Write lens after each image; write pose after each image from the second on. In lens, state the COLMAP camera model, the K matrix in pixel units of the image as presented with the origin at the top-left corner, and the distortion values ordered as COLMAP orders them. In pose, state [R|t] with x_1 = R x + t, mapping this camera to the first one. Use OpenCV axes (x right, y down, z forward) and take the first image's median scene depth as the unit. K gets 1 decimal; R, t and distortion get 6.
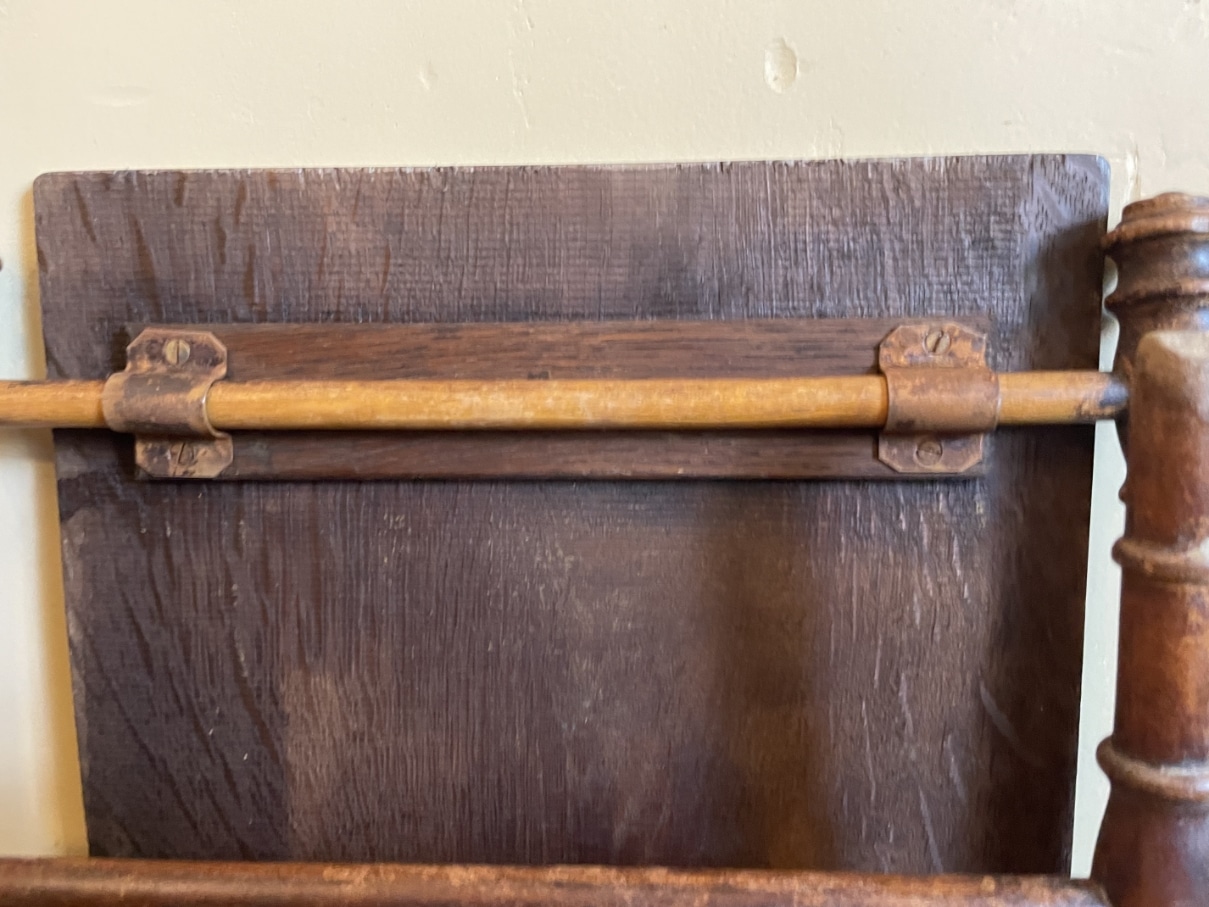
lens RADIAL K [[929.0, 0, 607.6], [0, 929.0, 457.6], [0, 0, 1]] dist [0.088675, -0.129665]
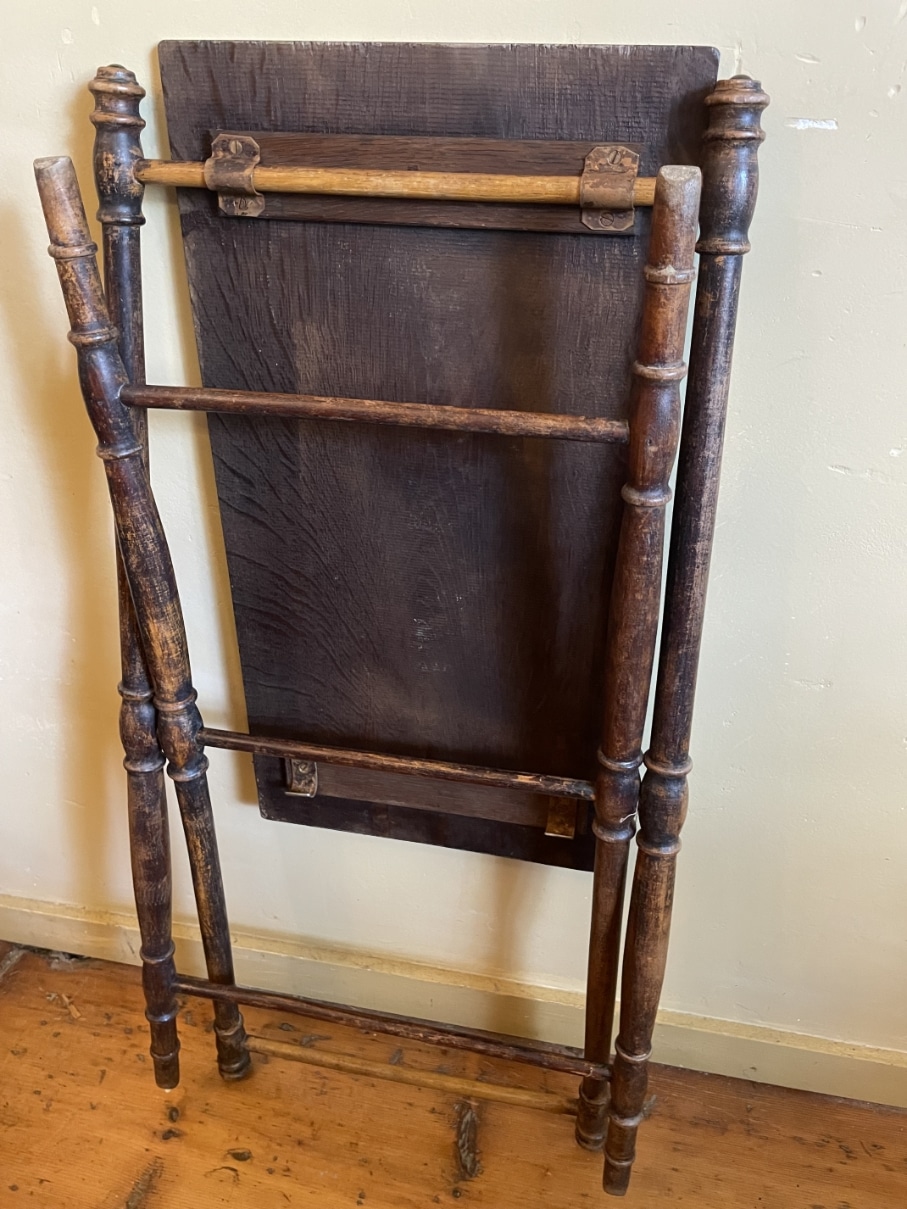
lens RADIAL K [[929.0, 0, 461.6], [0, 929.0, 605.0], [0, 0, 1]] dist [0.088675, -0.129665]
pose [[0.988611, 0.092861, -0.118424, 0.339471], [-0.039232, 0.918740, 0.392909, -0.025052], [0.145287, -0.383788, 0.911920, -1.116471]]
